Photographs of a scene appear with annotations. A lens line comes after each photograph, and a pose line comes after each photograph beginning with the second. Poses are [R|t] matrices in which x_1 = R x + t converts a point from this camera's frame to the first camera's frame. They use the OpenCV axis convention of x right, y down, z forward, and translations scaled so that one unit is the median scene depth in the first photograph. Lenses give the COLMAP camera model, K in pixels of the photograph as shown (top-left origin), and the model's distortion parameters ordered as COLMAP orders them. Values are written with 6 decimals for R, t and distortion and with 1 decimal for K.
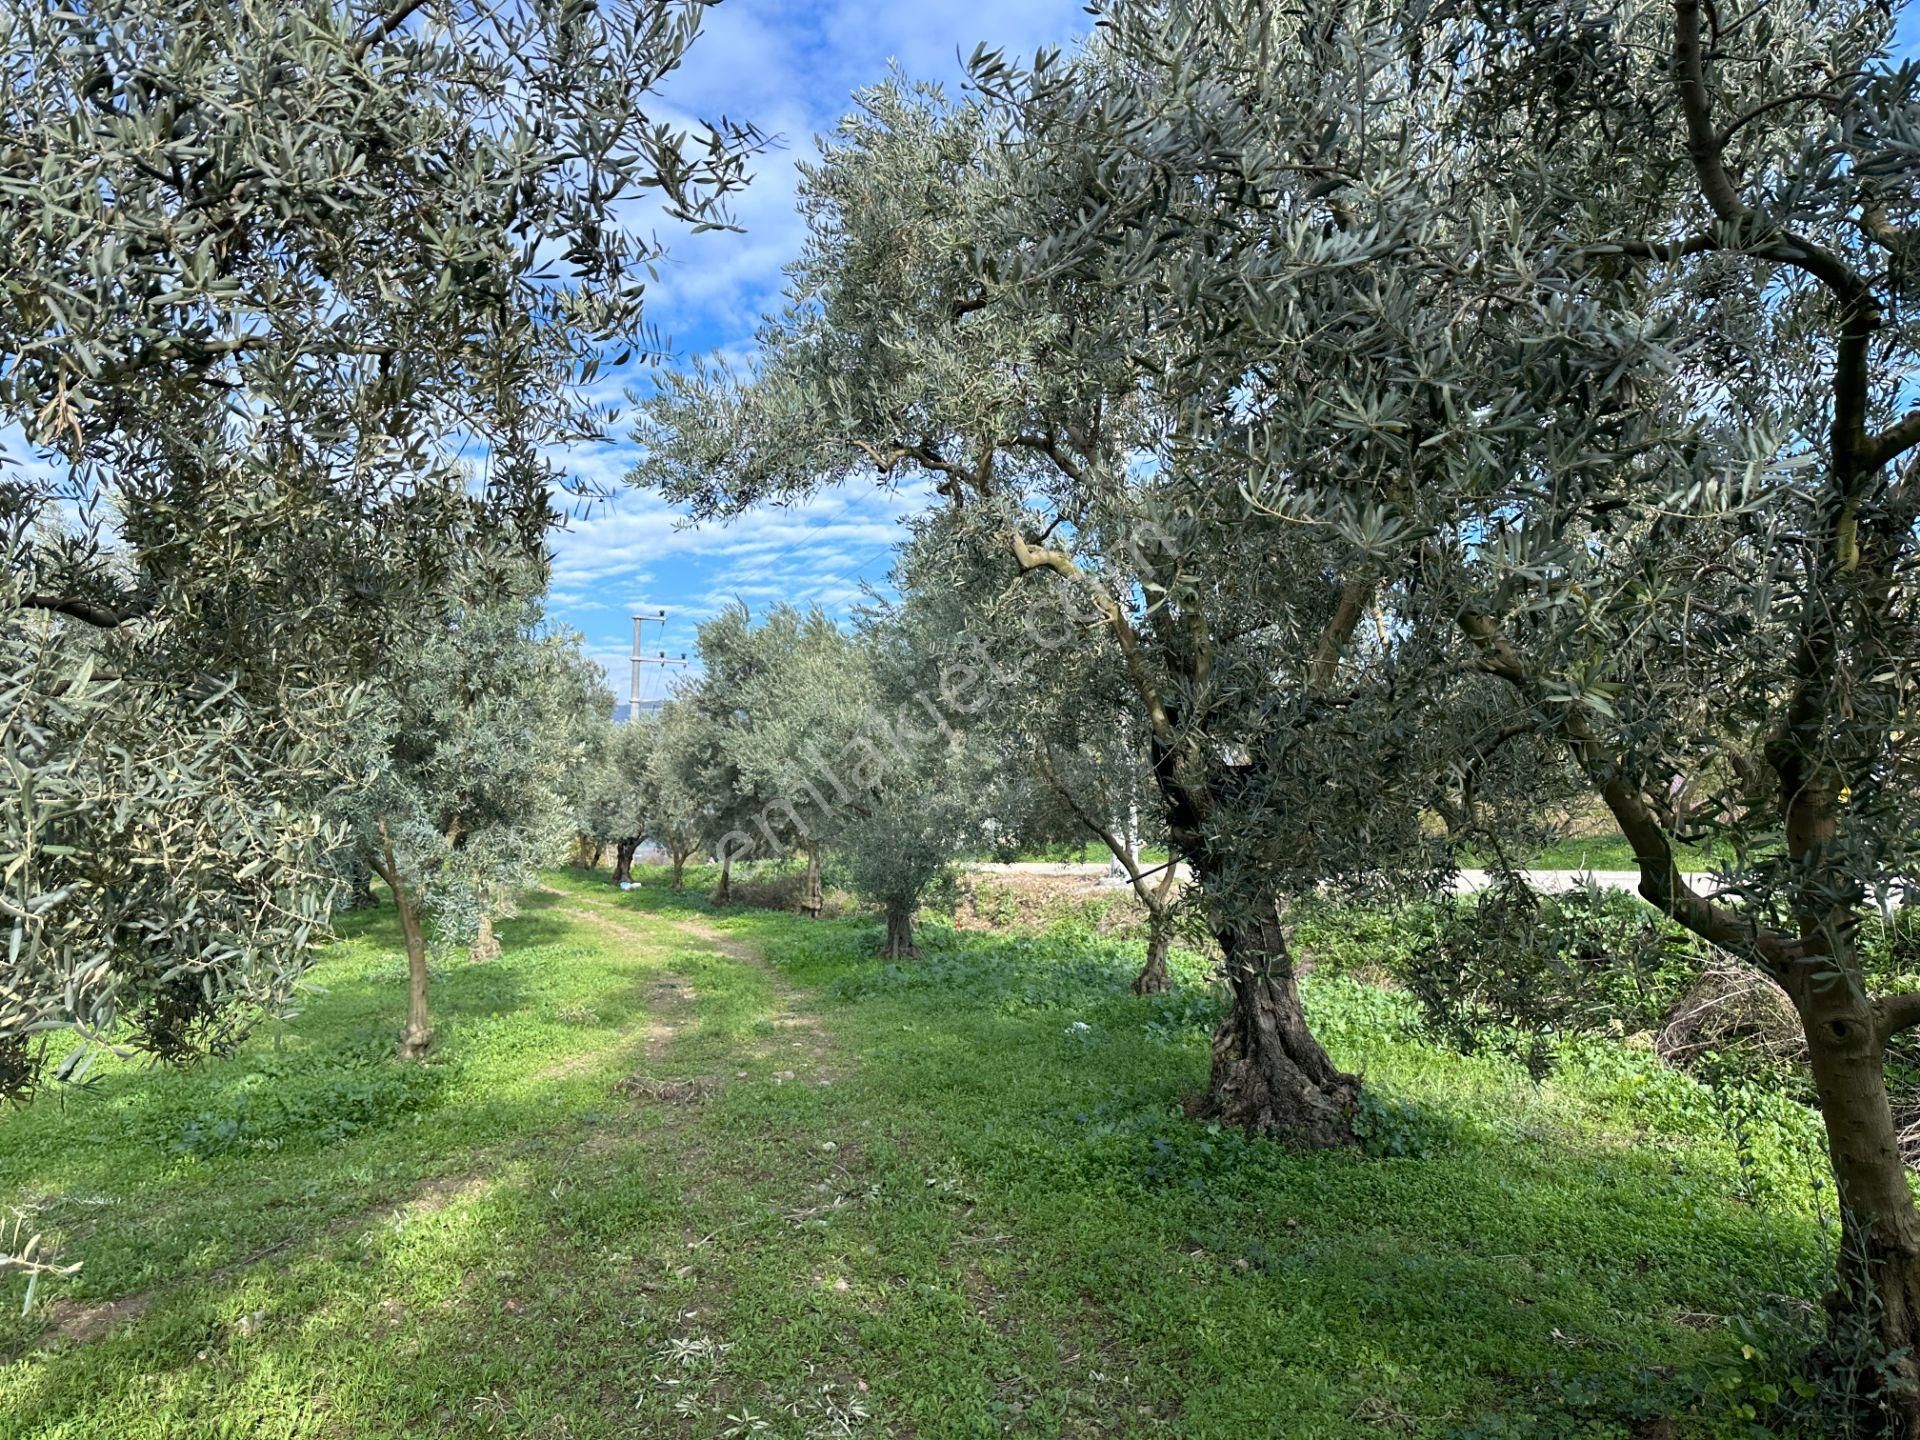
lens RADIAL K [[1270.5, 0, 961.9], [0, 1270.5, 711.0], [0, 0, 1]] dist [0.002048, -0.030483]
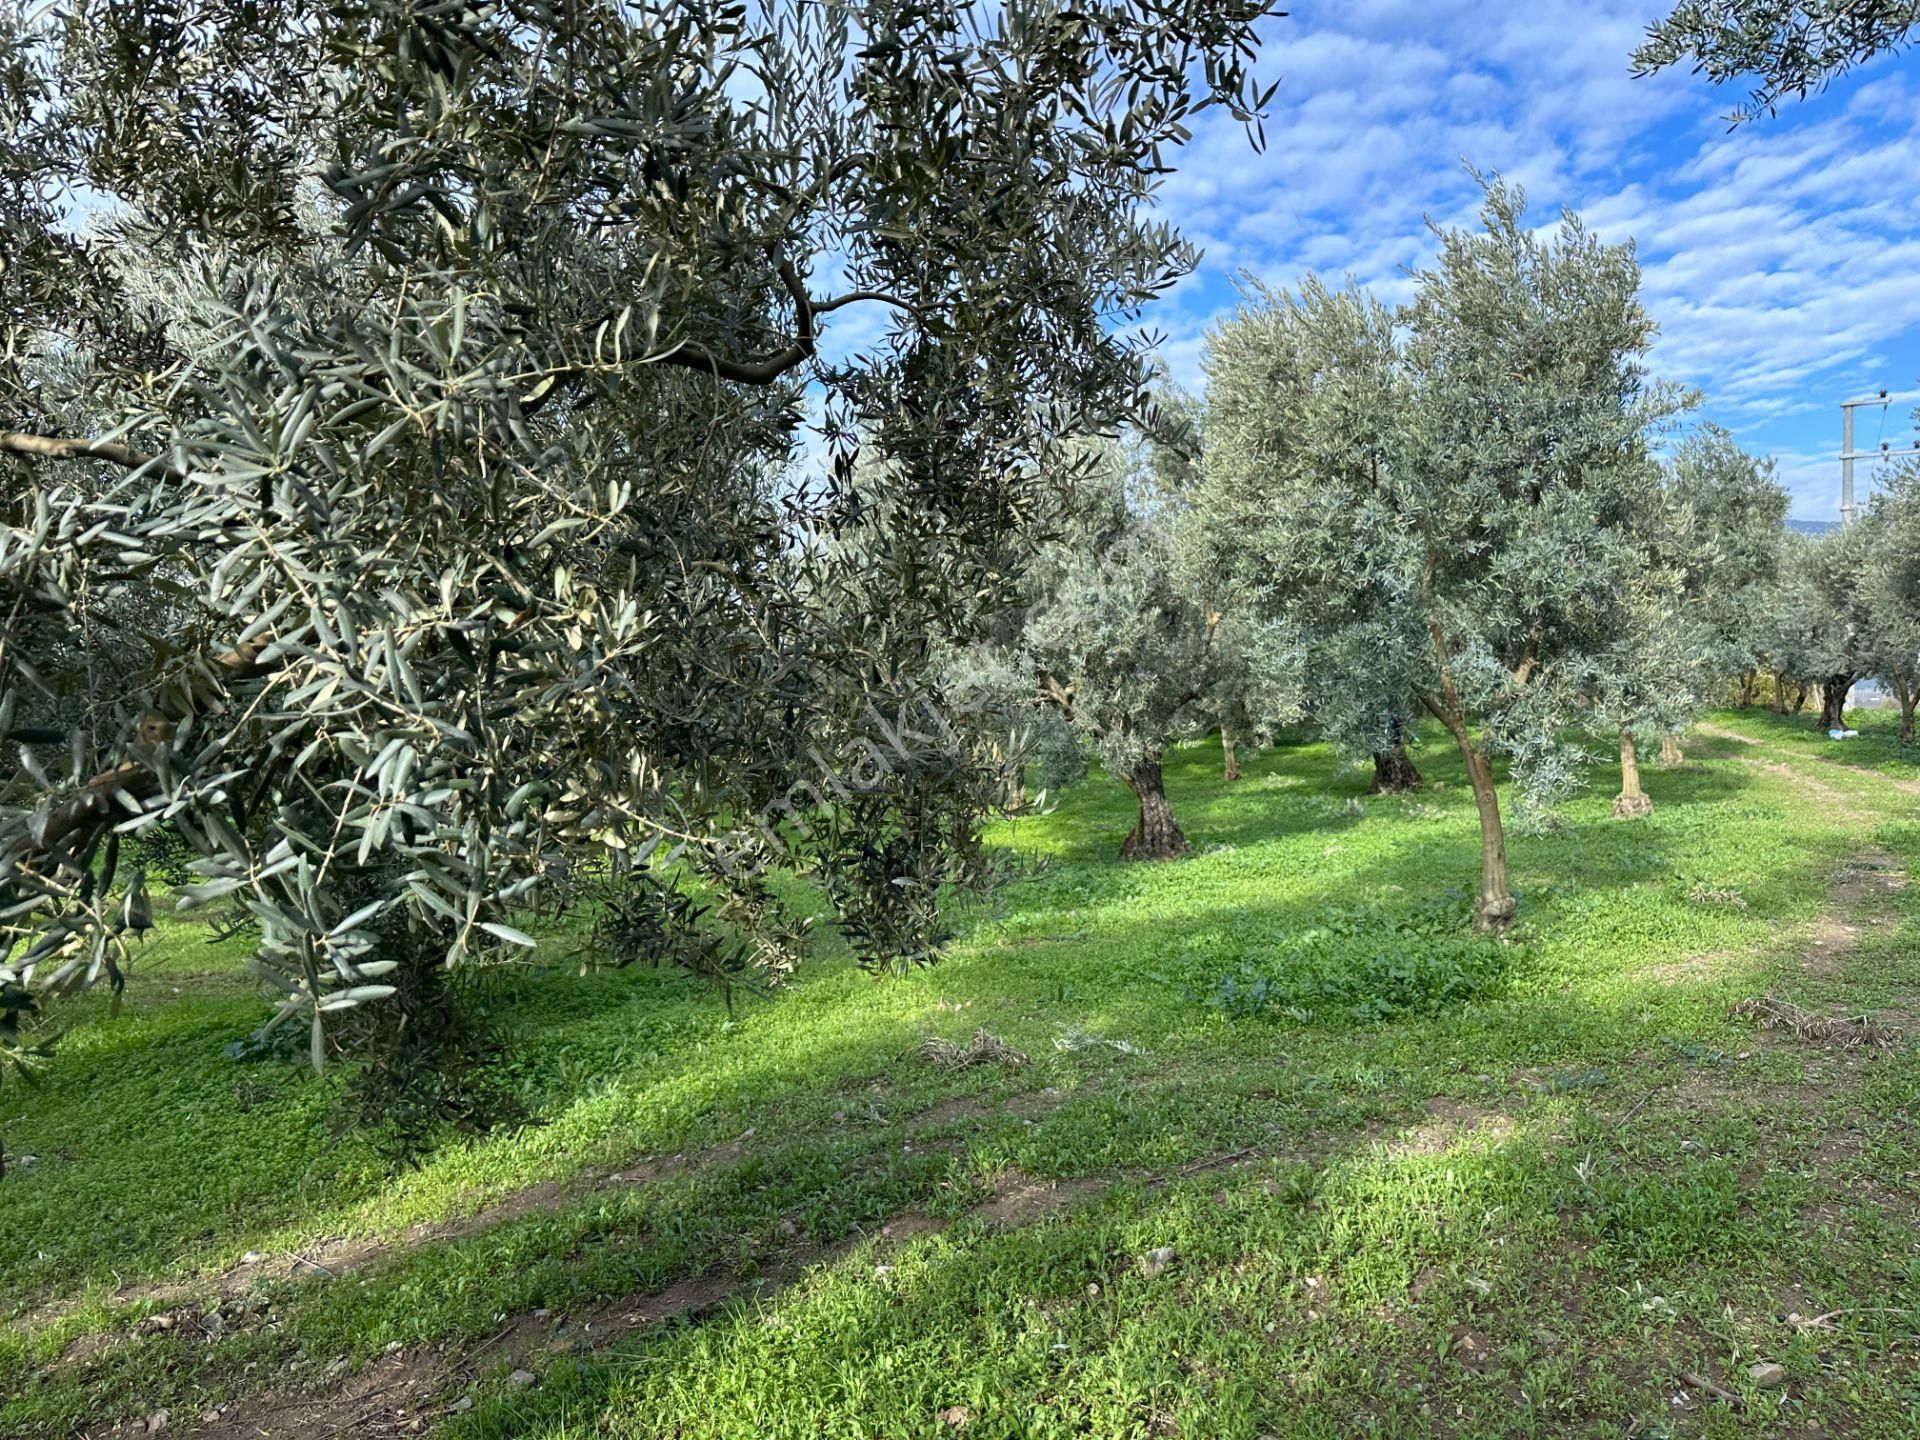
lens RADIAL K [[1336.8, 0, 960.1], [0, 1336.8, 718.1], [0, 0, 1]] dist [-0.000973, -0.003366]
pose [[0.667634, 0.004768, -0.744474, -0.002744], [0.089870, 0.992151, 0.086948, 0.021615], [0.739045, -0.124955, 0.661966, 0.157901]]
